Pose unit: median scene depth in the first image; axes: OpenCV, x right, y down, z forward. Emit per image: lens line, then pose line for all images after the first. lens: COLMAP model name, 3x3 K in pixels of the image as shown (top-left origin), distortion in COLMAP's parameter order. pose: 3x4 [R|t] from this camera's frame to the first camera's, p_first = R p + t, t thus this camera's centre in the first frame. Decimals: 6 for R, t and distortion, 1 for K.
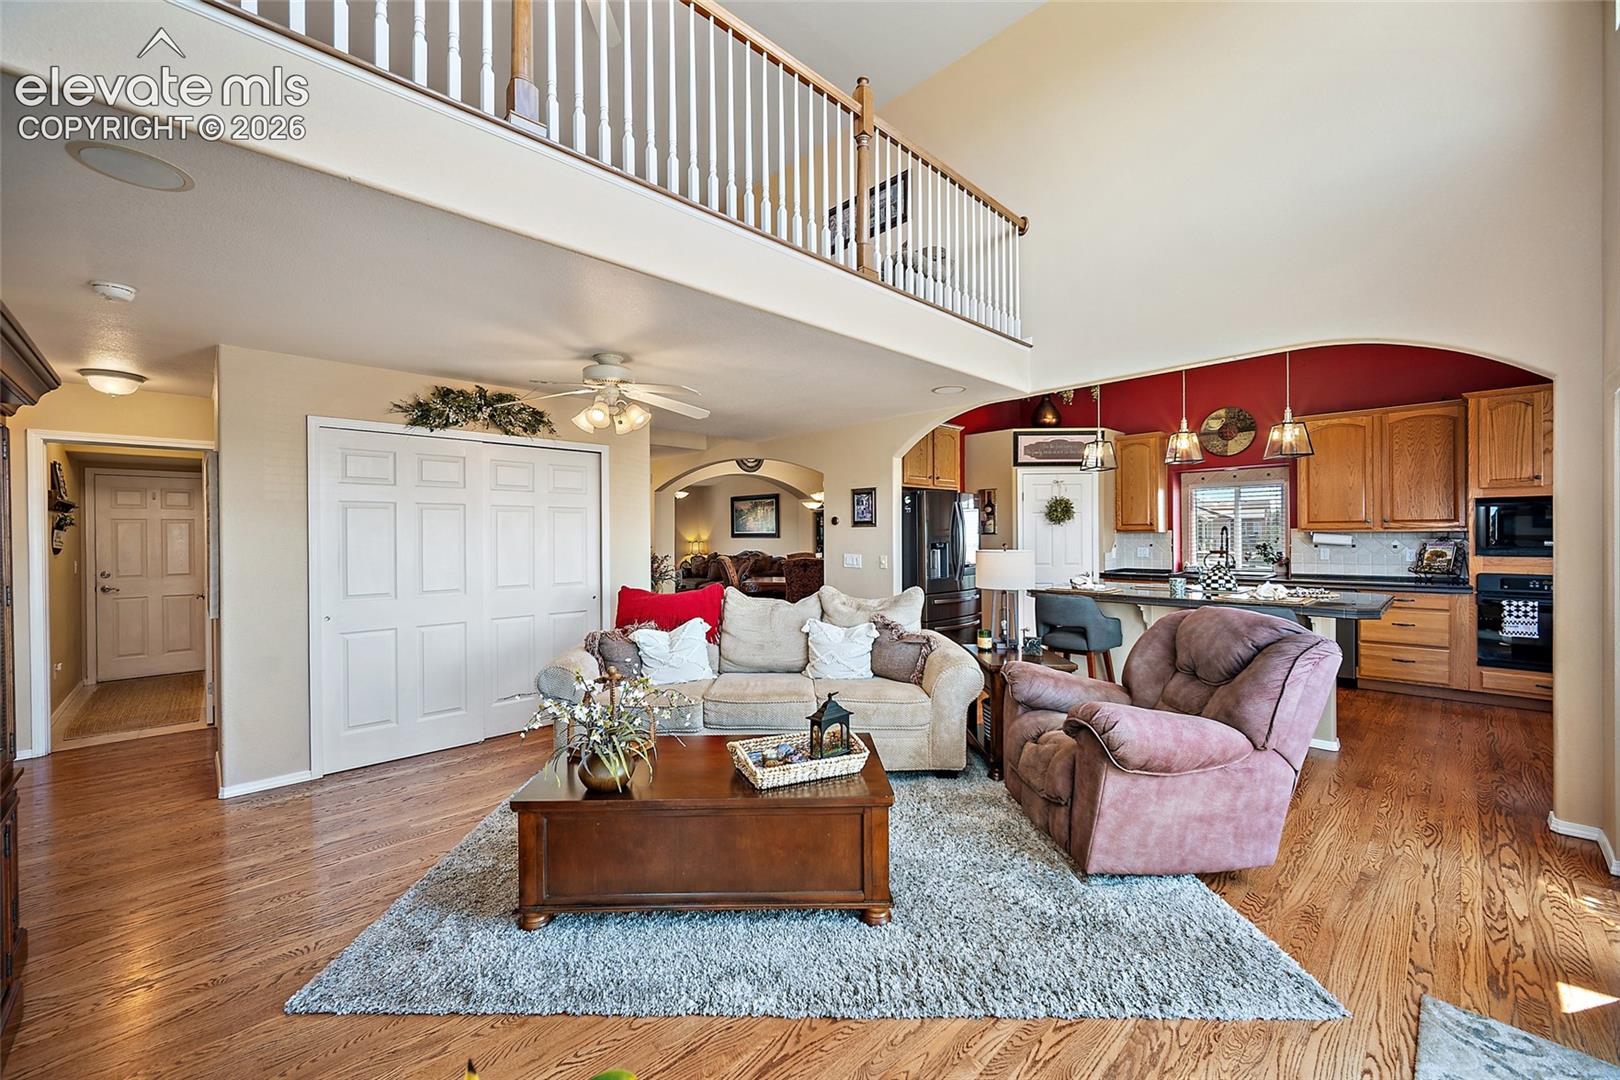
lens RADIAL K [[639.2, 0, 814.1], [0, 639.2, 539.6], [0, 0, 1]] dist [-0.001056, 0.000254]
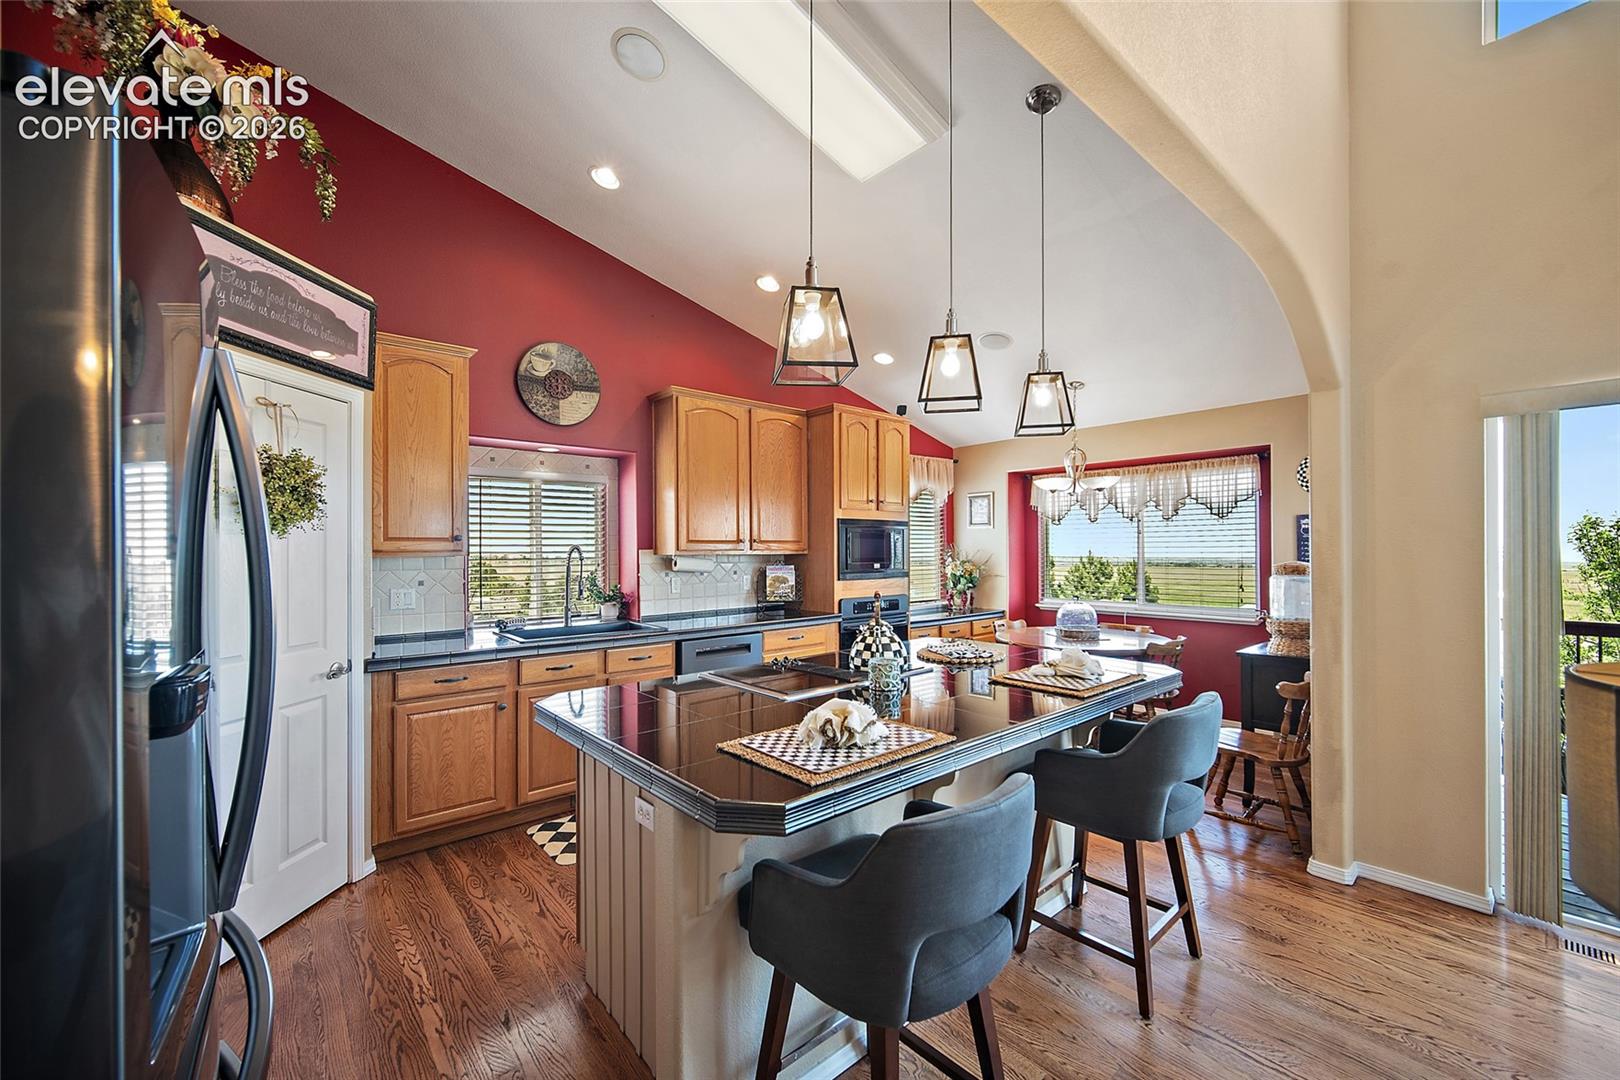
lens RADIAL K [[639.2, 0, 806.9], [0, 639.2, 547.5], [0, 0, 1]] dist [-0.001056, 0.000254]
pose [[0.076023, 0.006348, 0.997086, 0.090953], [0.002661, 0.999975, -0.006569, -0.016044], [-0.997102, 0.003153, 0.076004, 0.904208]]
